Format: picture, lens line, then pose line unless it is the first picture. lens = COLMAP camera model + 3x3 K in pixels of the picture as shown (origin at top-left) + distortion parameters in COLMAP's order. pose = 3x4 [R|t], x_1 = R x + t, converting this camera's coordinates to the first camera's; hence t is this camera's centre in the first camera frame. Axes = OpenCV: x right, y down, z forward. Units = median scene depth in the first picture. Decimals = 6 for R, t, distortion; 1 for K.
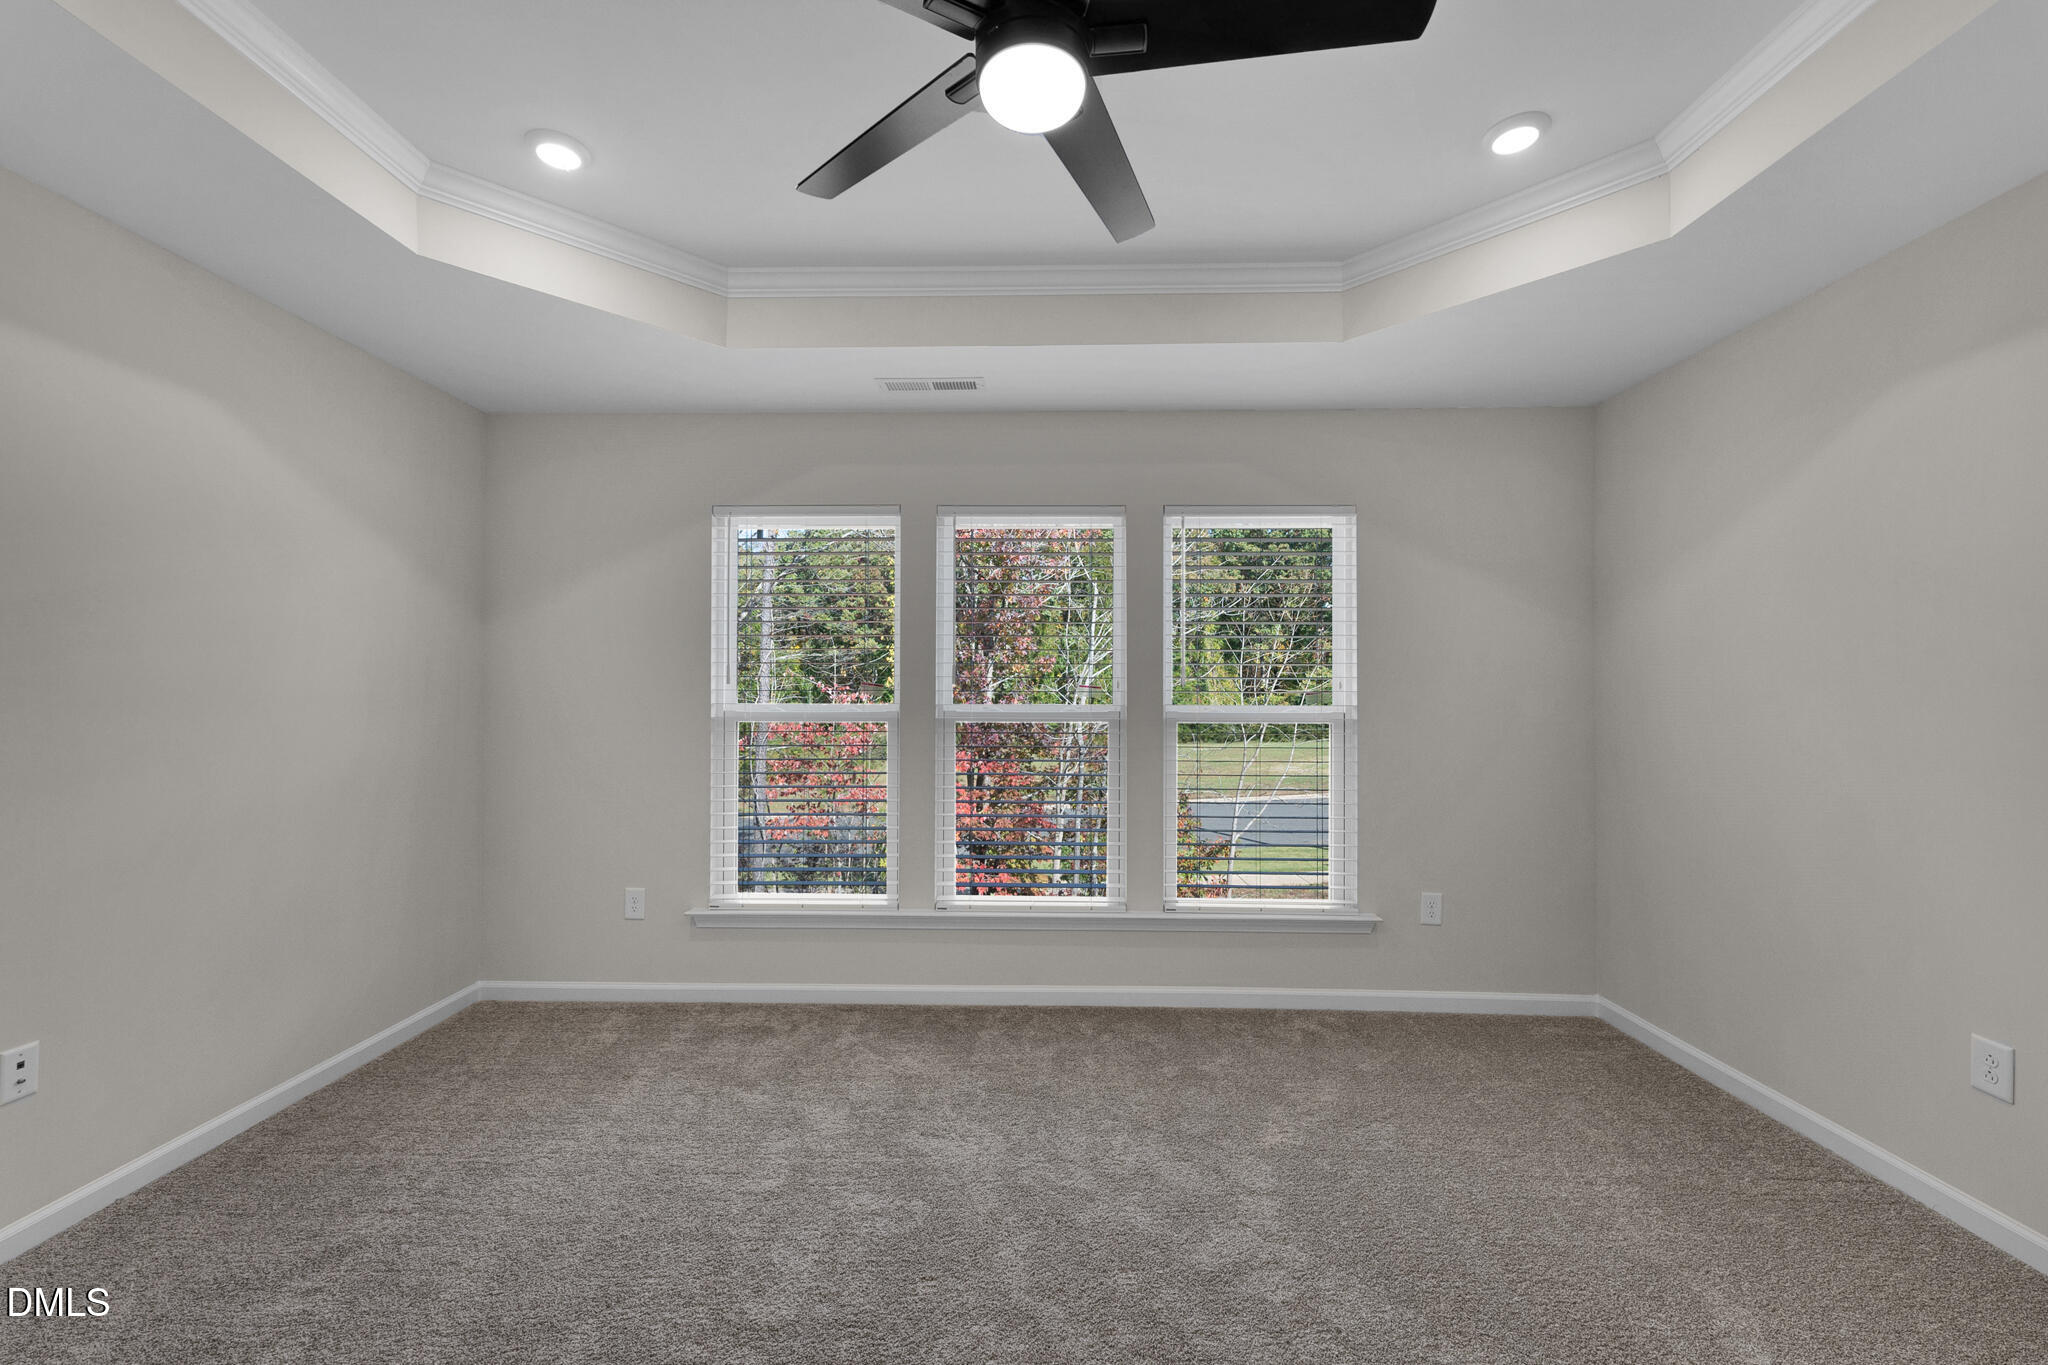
lens RADIAL K [[817.8, 0, 1024.0], [0, 817.8, 682.5], [0, 0, 1]] dist [0.000529, 0.000018]
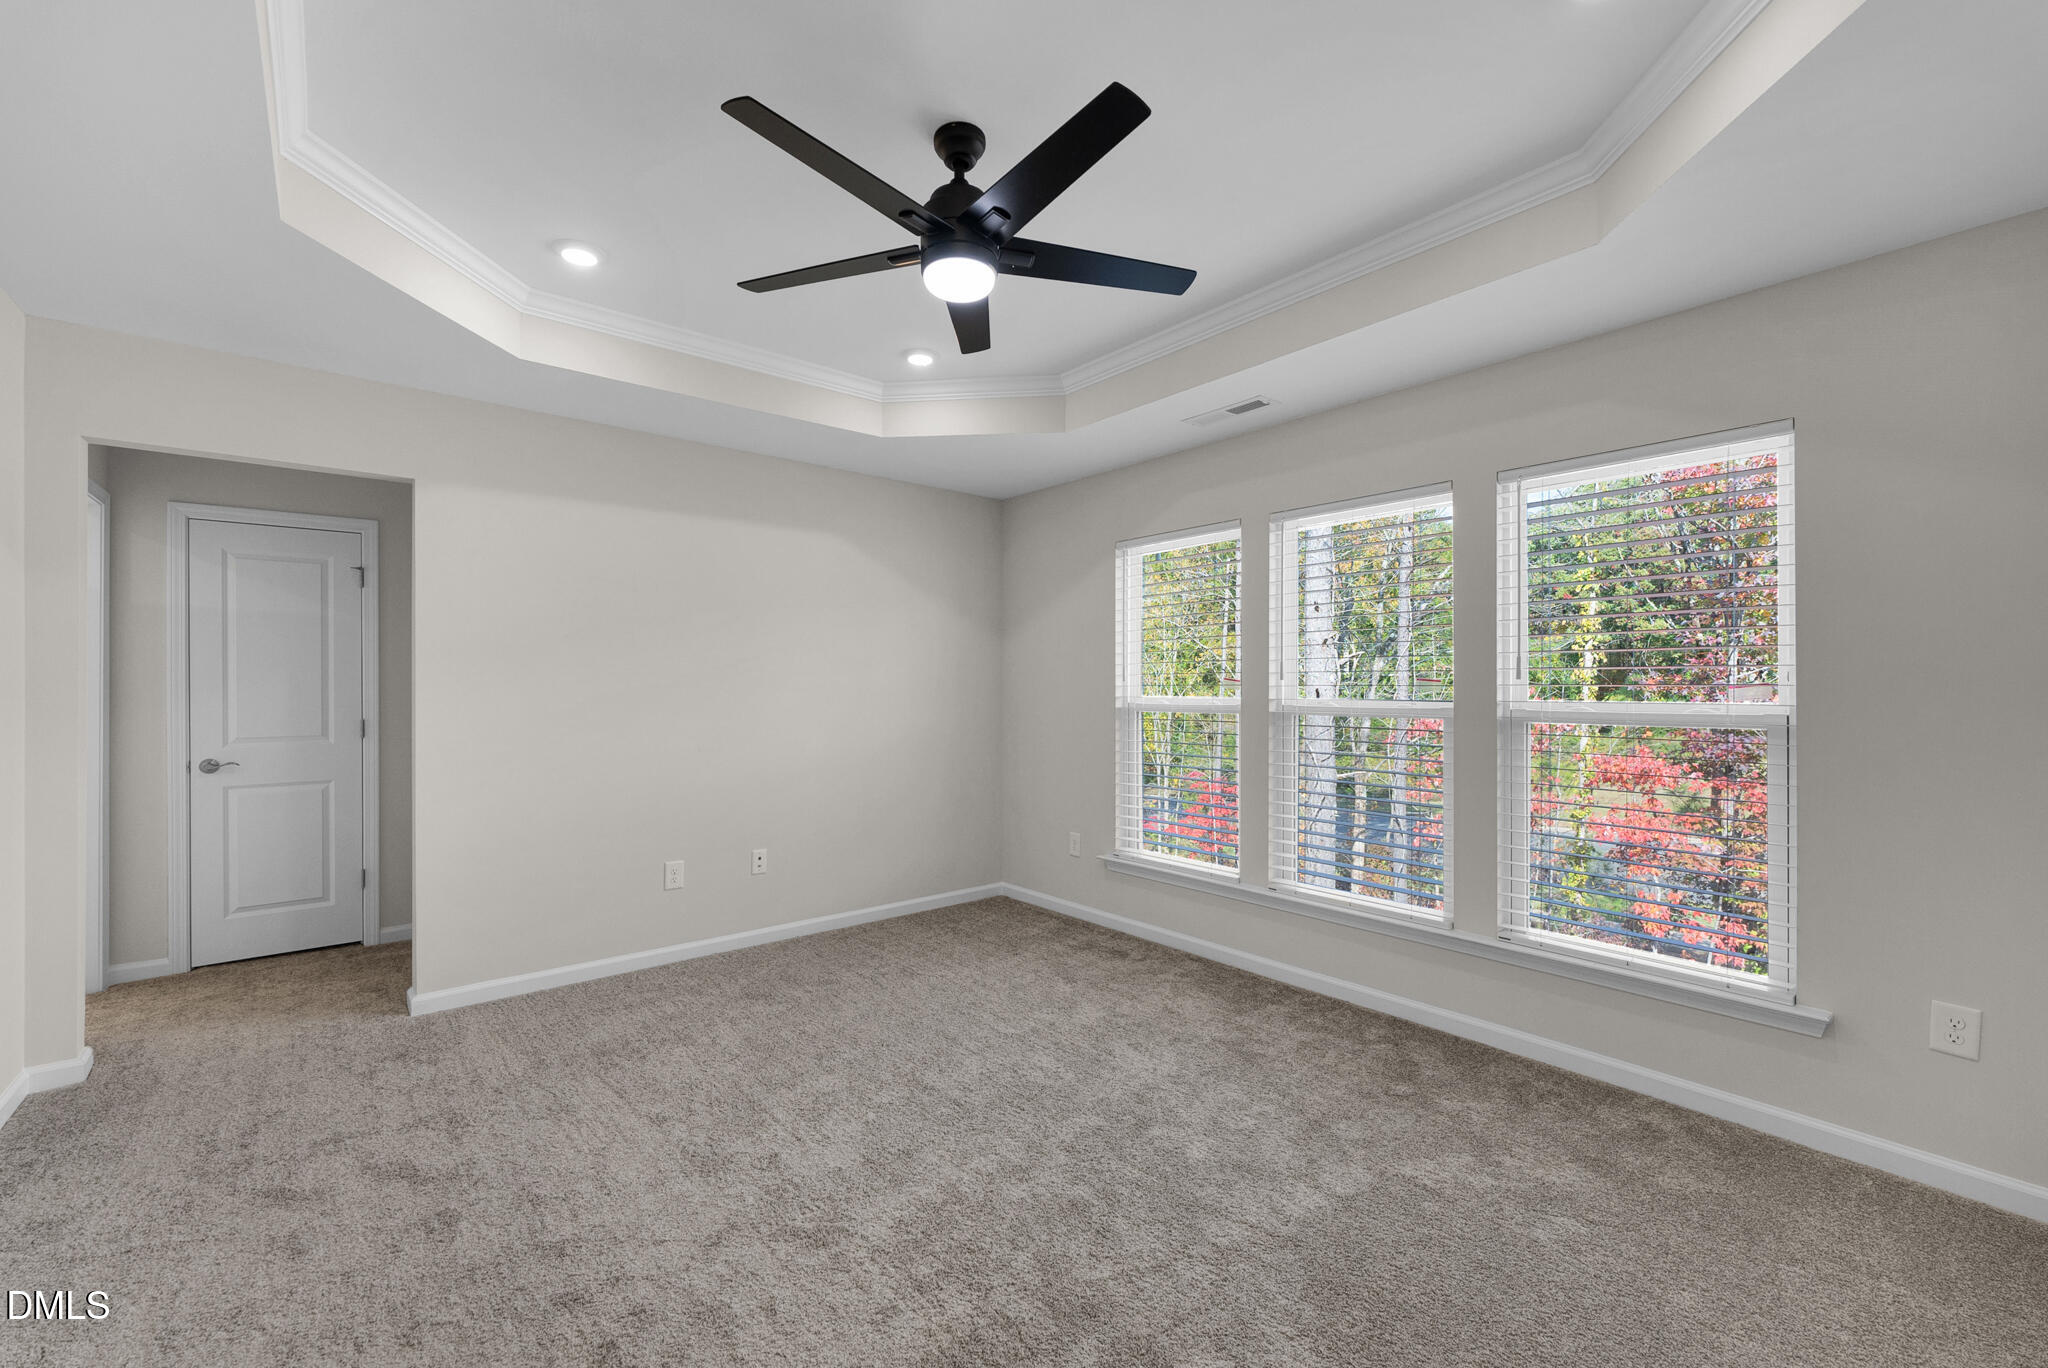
lens RADIAL K [[830.8, 0, 1019.4], [0, 830.8, 680.7], [0, 0, 1]] dist [-0.000201, 0.000015]
pose [[0.659869, -0.004221, -0.751369, 0.546706], [0.011038, 0.999931, 0.004076, -0.006084], [0.751300, -0.010983, 0.659870, 0.036093]]
